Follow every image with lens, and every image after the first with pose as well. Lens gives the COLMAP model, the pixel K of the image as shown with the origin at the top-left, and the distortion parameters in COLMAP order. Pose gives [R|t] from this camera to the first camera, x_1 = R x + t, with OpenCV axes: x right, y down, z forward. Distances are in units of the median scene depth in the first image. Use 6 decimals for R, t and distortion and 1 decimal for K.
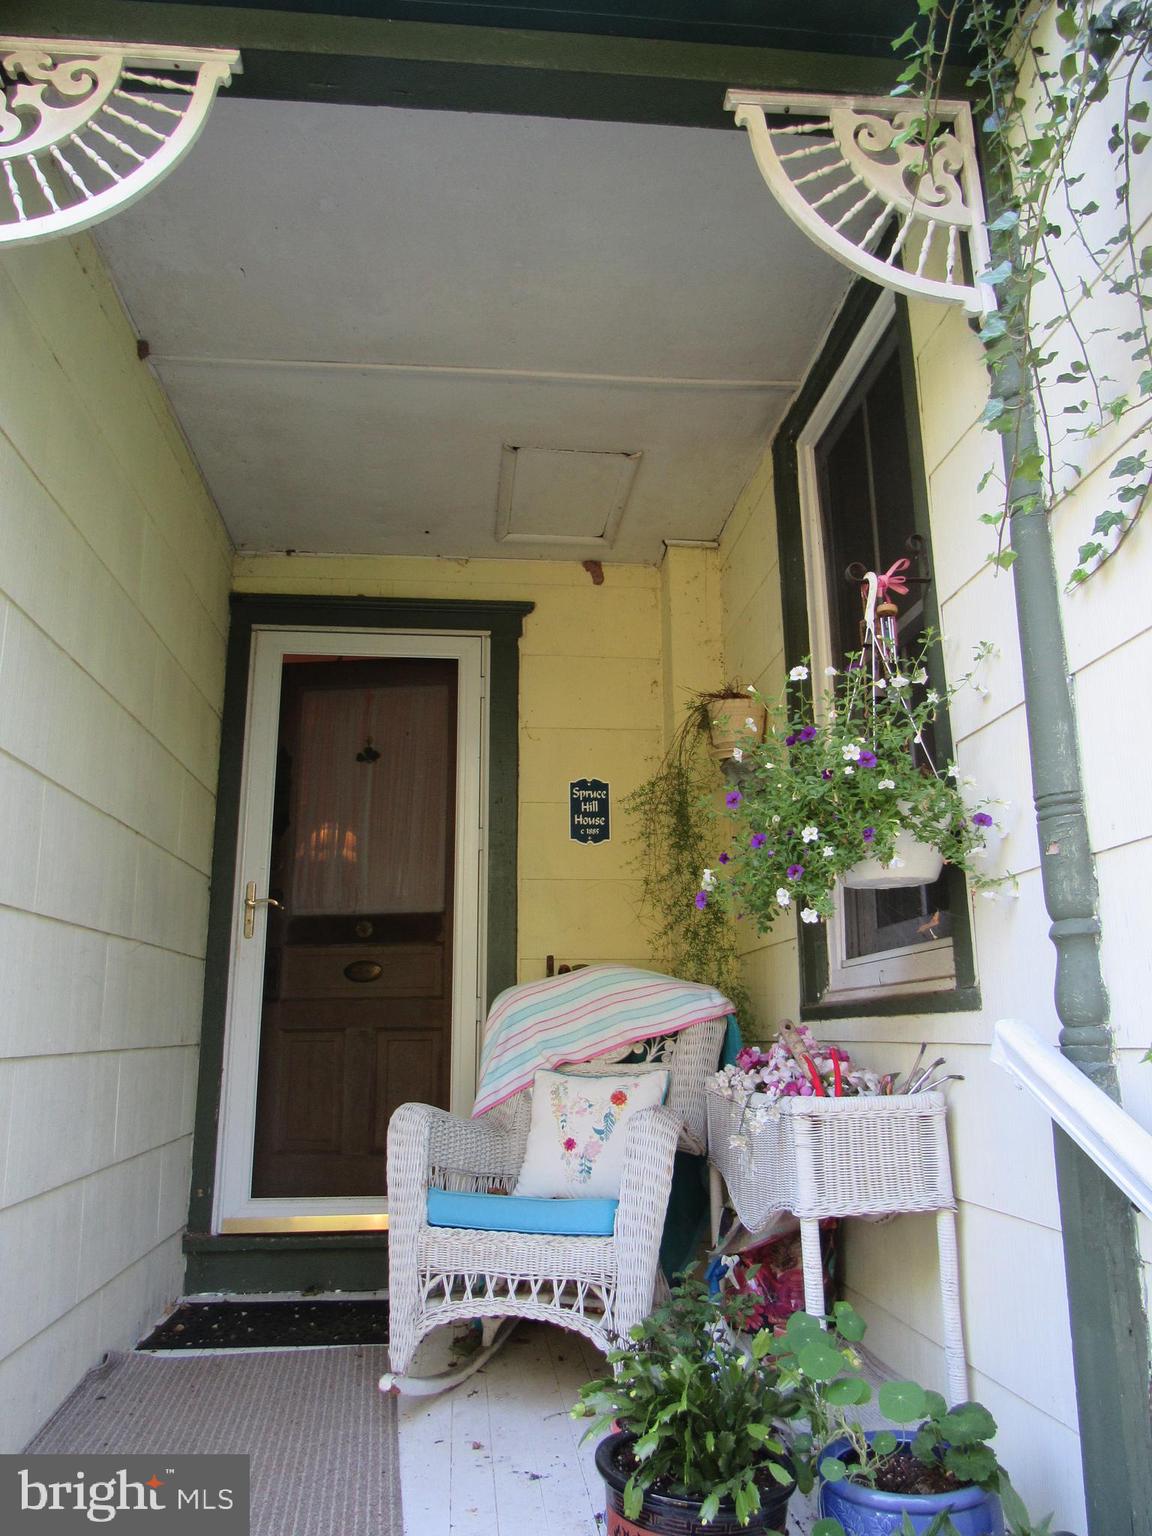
lens RADIAL K [[1102.8, 0, 576.0], [0, 1102.8, 768.0], [0, 0, 1]] dist [-0.025342, -0.001711]
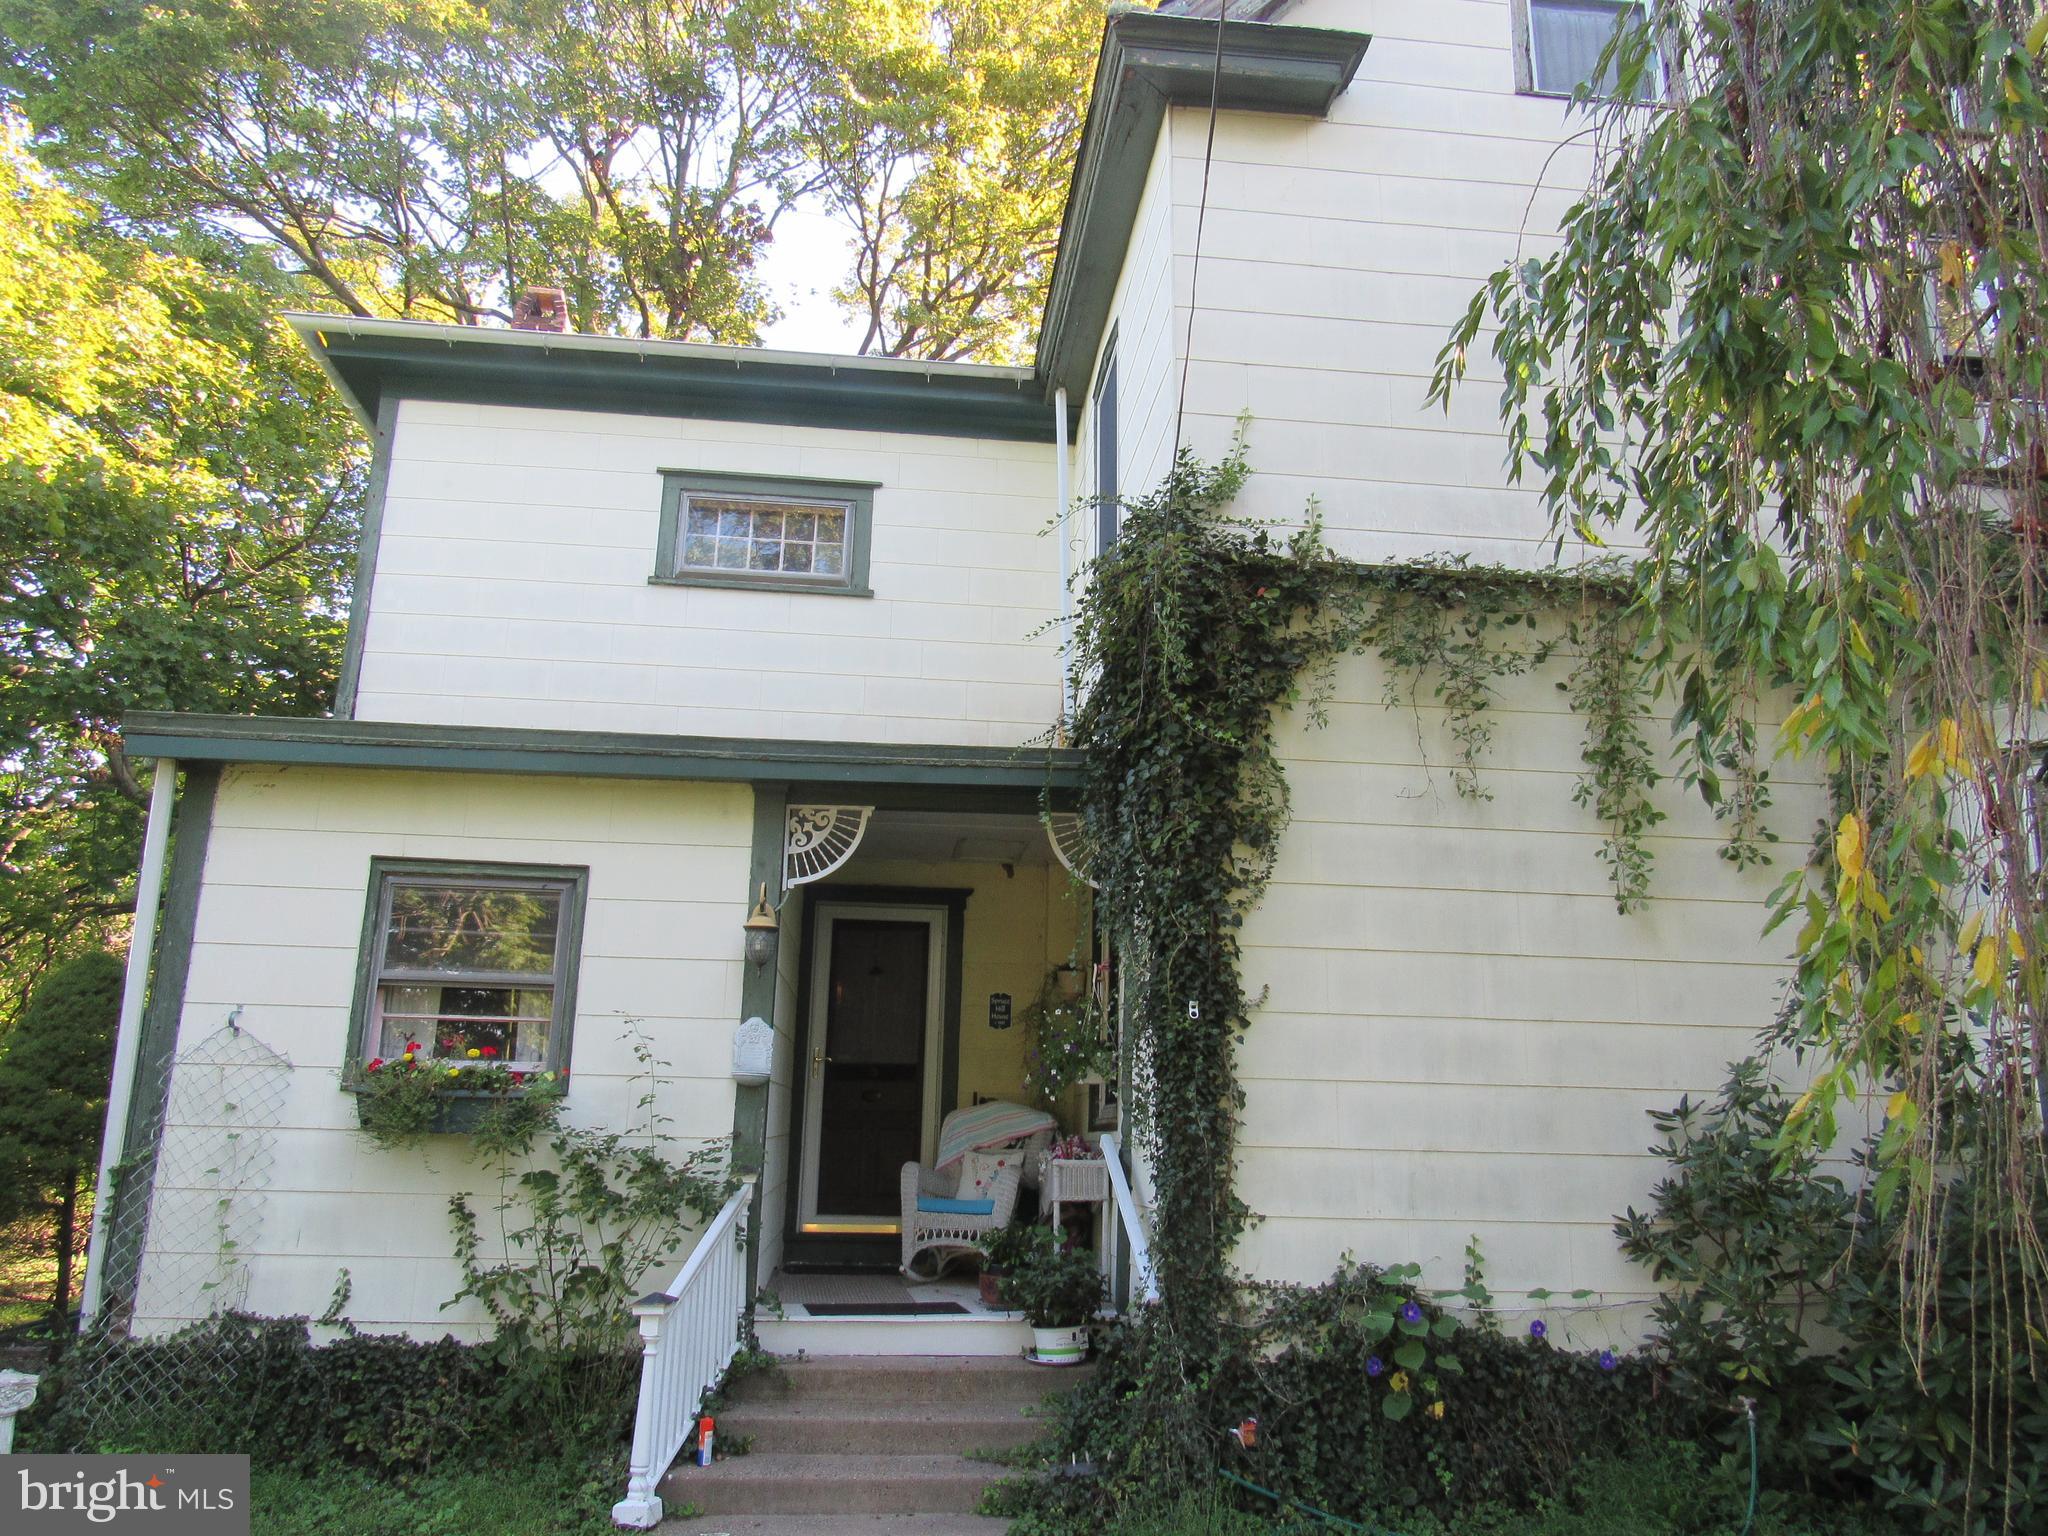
lens RADIAL K [[1470.4, 0, 1024.0], [0, 1470.4, 768.0], [0, 0, 1]] dist [-0.025342, -0.001711]
pose [[0.999475, 0.029382, -0.013662, 0.100654], [-0.029475, 0.999544, -0.006598, -0.478683], [0.013461, 0.006997, 0.999885, -1.961524]]
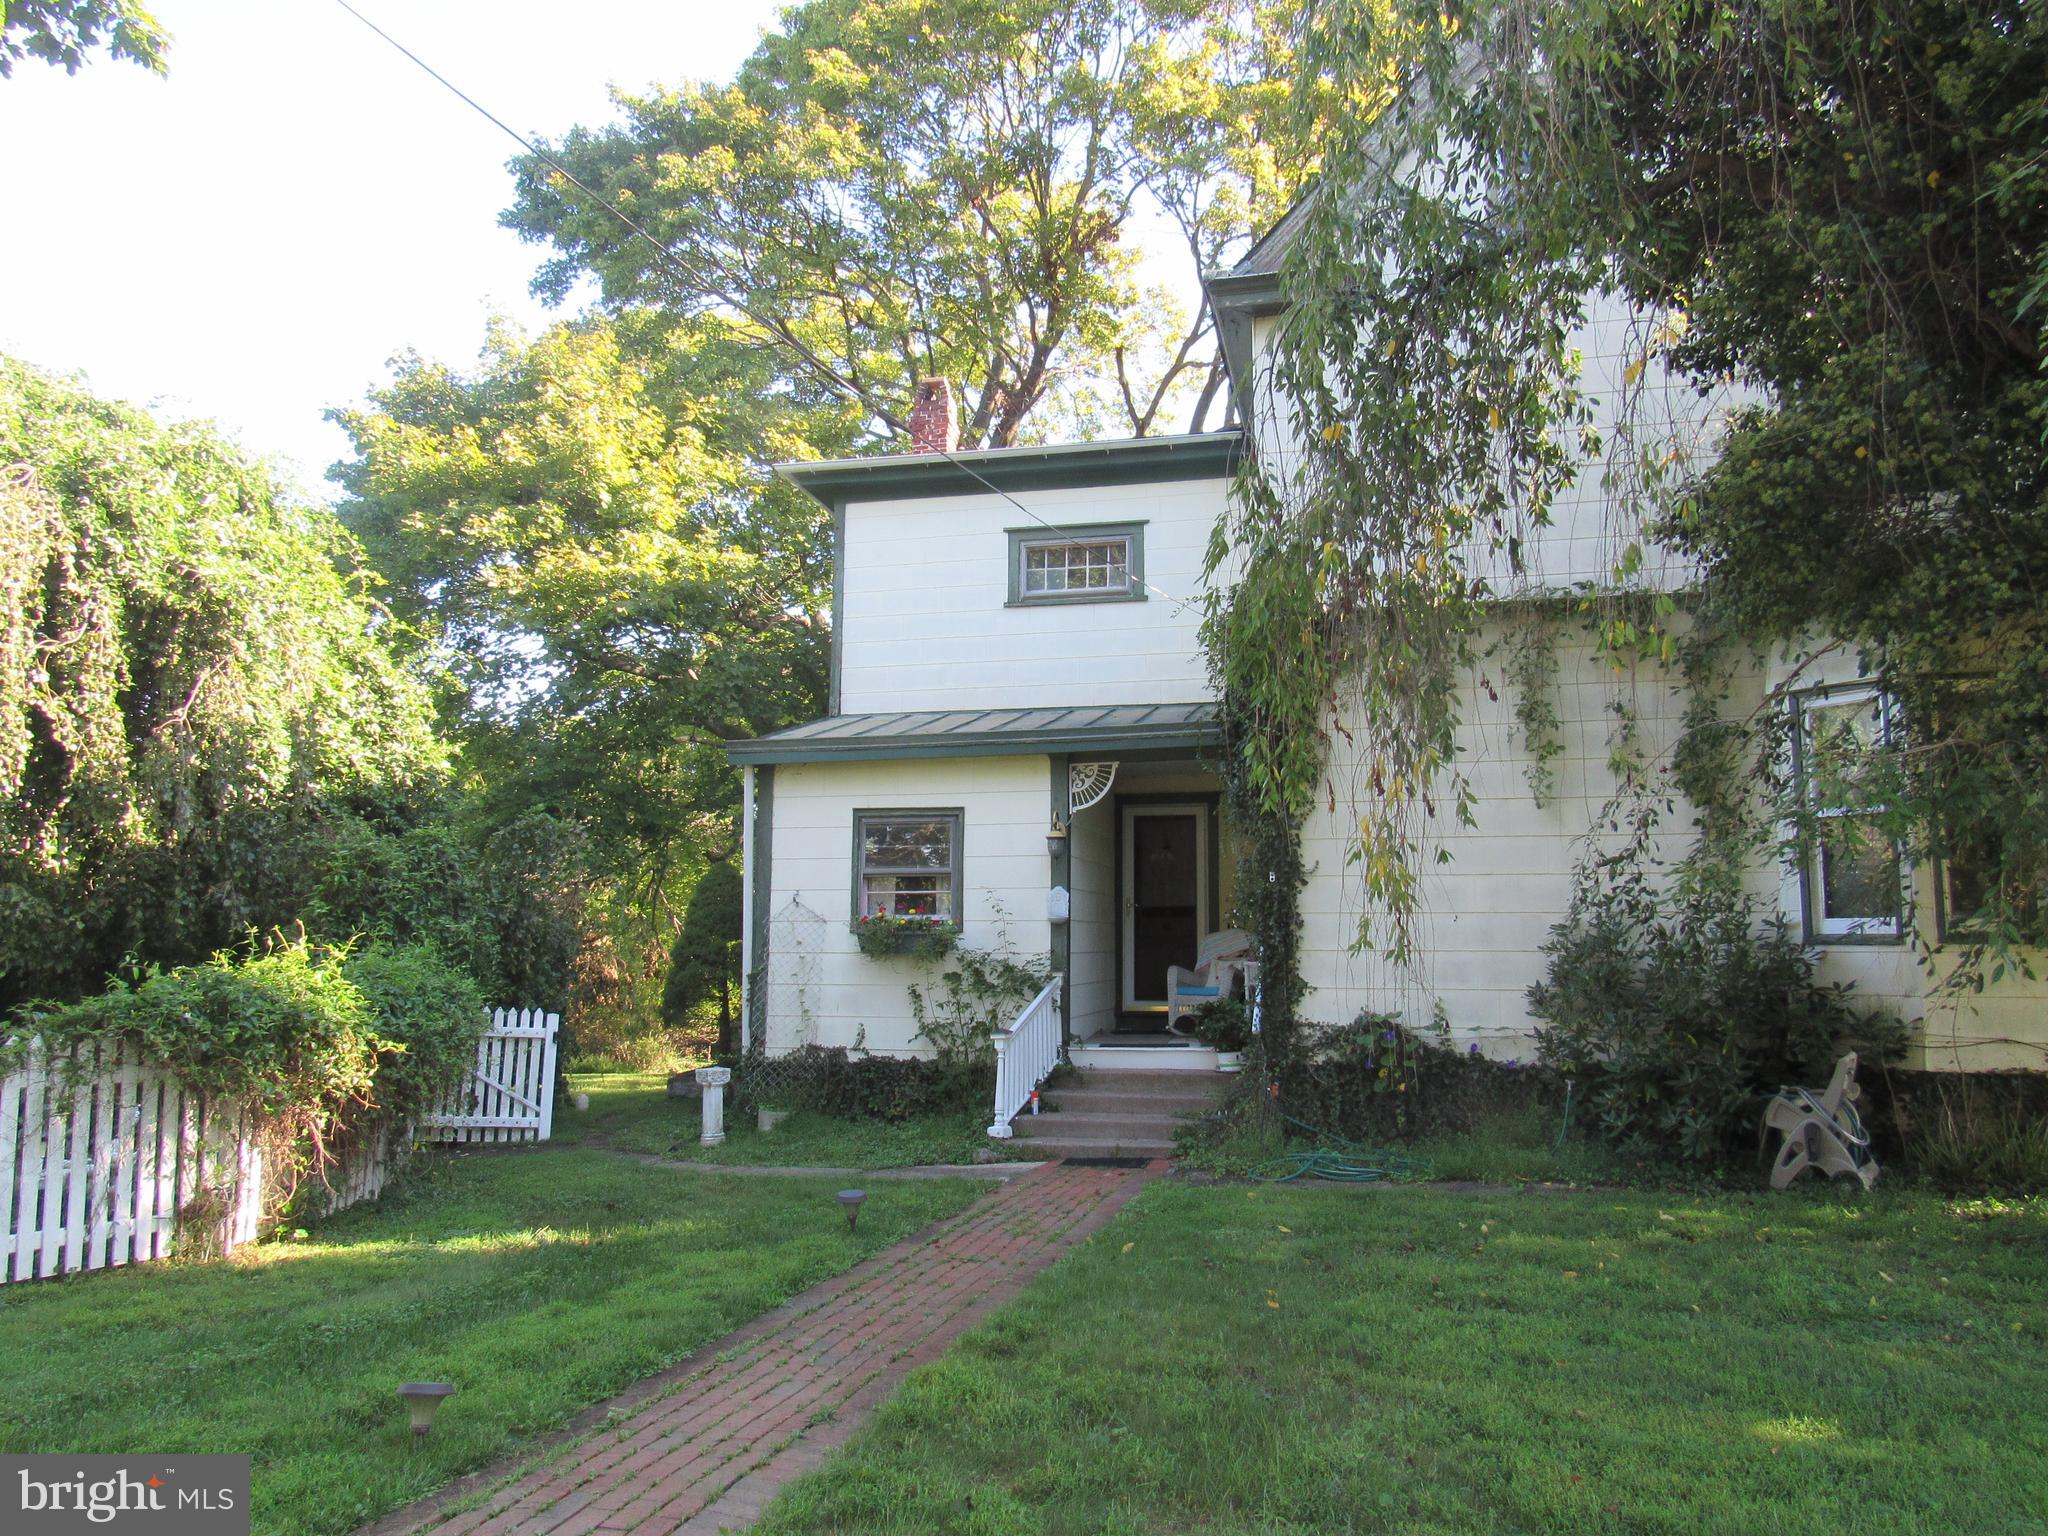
lens RADIAL K [[1472.7, 0, 1024.0], [0, 1472.7, 760.8], [0, 0, 1]] dist [-0.034198, 0.003347]
pose [[0.941391, -0.031626, -0.335831, 1.027319], [0.067645, 0.993070, 0.096101, -0.868501], [0.330464, -0.113186, 0.937007, -3.632421]]
